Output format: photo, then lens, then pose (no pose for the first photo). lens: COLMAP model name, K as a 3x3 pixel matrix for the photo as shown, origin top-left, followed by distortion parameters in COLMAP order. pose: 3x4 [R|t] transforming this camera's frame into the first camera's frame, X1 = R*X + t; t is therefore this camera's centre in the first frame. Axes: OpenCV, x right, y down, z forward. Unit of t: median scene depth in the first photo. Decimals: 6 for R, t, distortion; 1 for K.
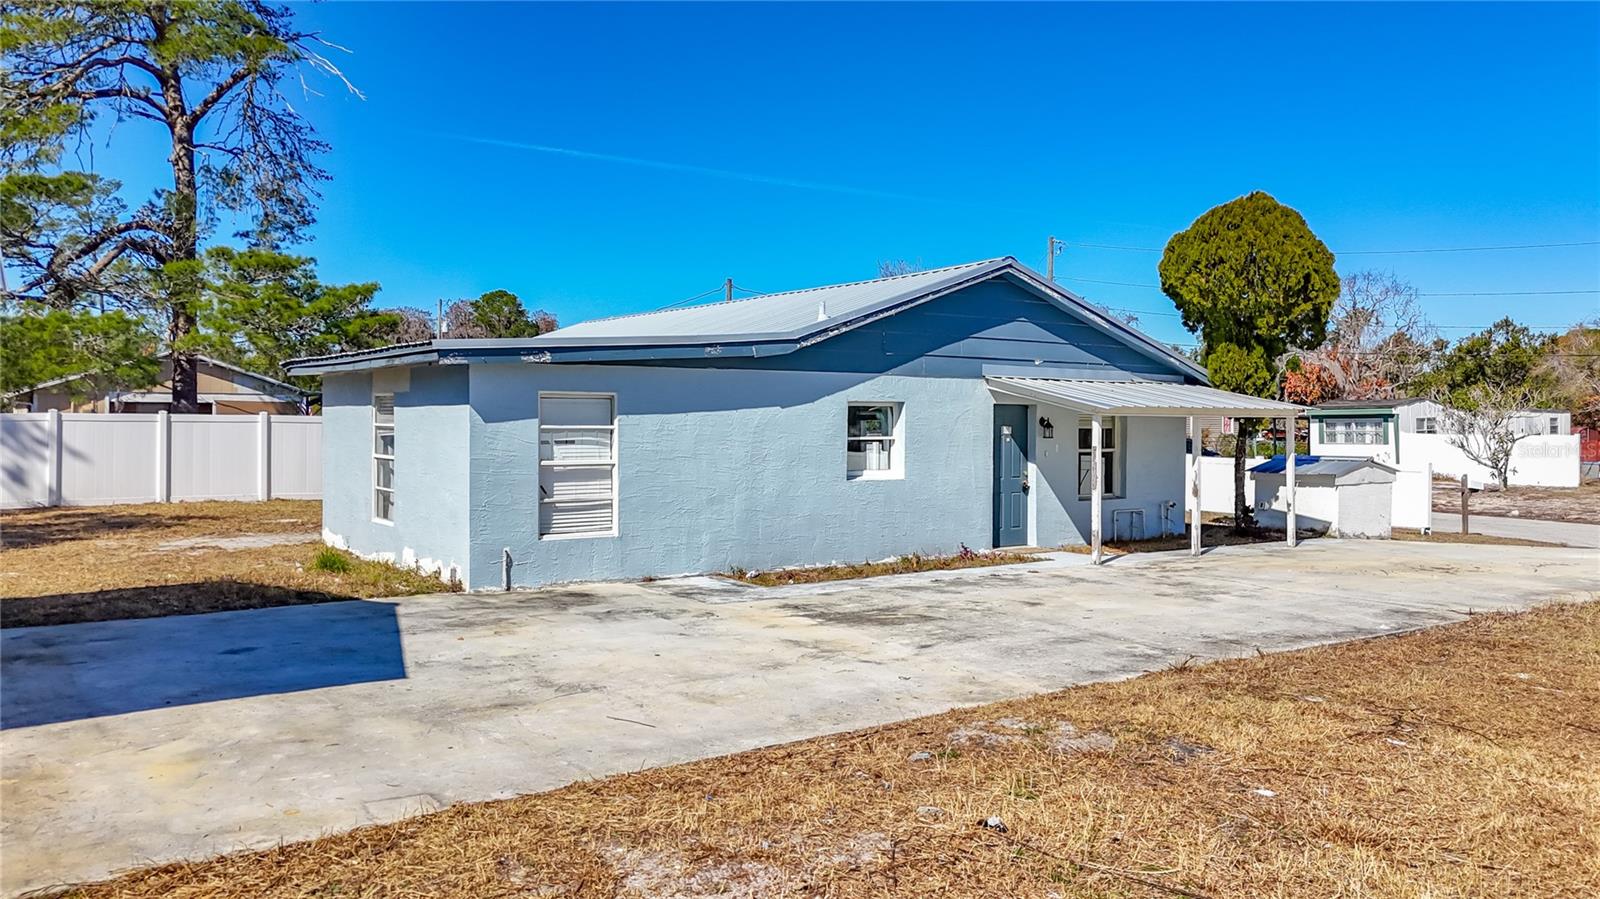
lens RADIAL K [[1187.2, 0, 805.1], [0, 1187.2, 453.2], [0, 0, 1]] dist [0.037706, -0.007995]
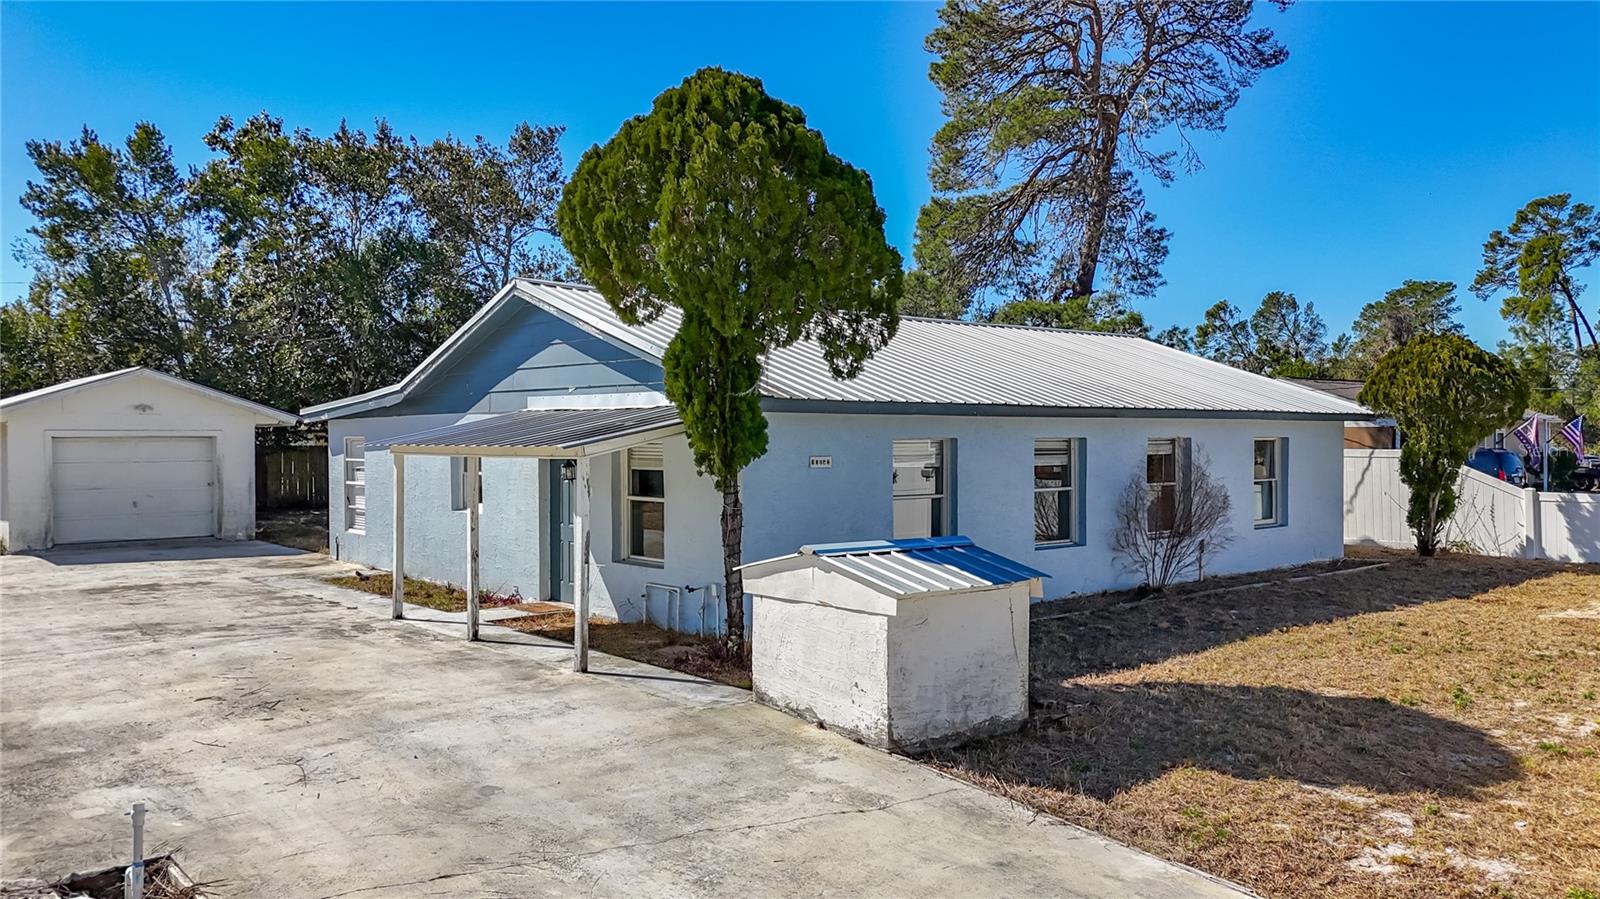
lens RADIAL K [[1187.2, 0, 805.1], [0, 1187.2, 453.2], [0, 0, 1]] dist [0.037706, -0.007995]
pose [[0.094351, 0.008026, -0.995507, 1.155346], [-0.023047, 0.999717, 0.005875, -0.043913], [0.995272, 0.022389, 0.094510, 1.192299]]
